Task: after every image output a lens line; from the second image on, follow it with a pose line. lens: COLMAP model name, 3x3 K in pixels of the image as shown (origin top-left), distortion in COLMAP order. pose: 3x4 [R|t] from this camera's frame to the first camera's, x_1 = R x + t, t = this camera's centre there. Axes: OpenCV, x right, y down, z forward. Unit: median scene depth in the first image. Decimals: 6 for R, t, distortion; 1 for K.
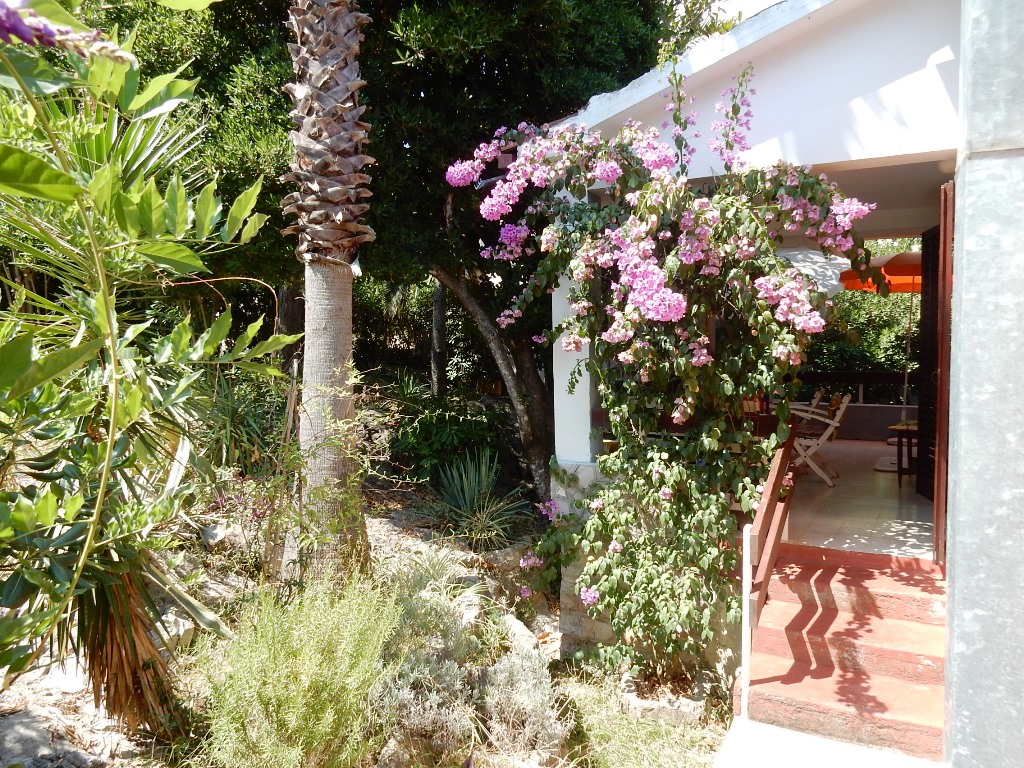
lens RADIAL K [[741.5, 0, 509.8], [0, 741.5, 379.6], [0, 0, 1]] dist [-0.005443, -0.000392]
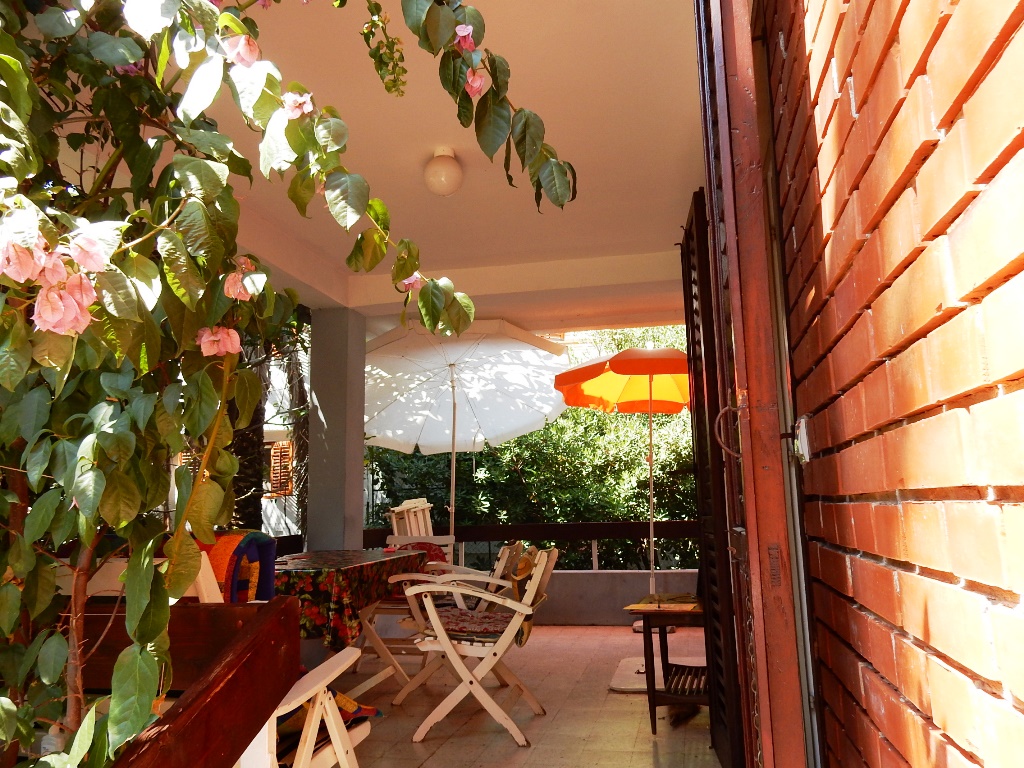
lens RADIAL K [[741.5, 0, 515.1], [0, 741.5, 381.6], [0, 0, 1]] dist [-0.005443, -0.000392]
pose [[0.951714, 0.051134, 0.302696, 0.265844], [0.018716, 0.974531, -0.223469, 0.021714], [-0.306414, 0.218344, 0.926519, 0.496158]]
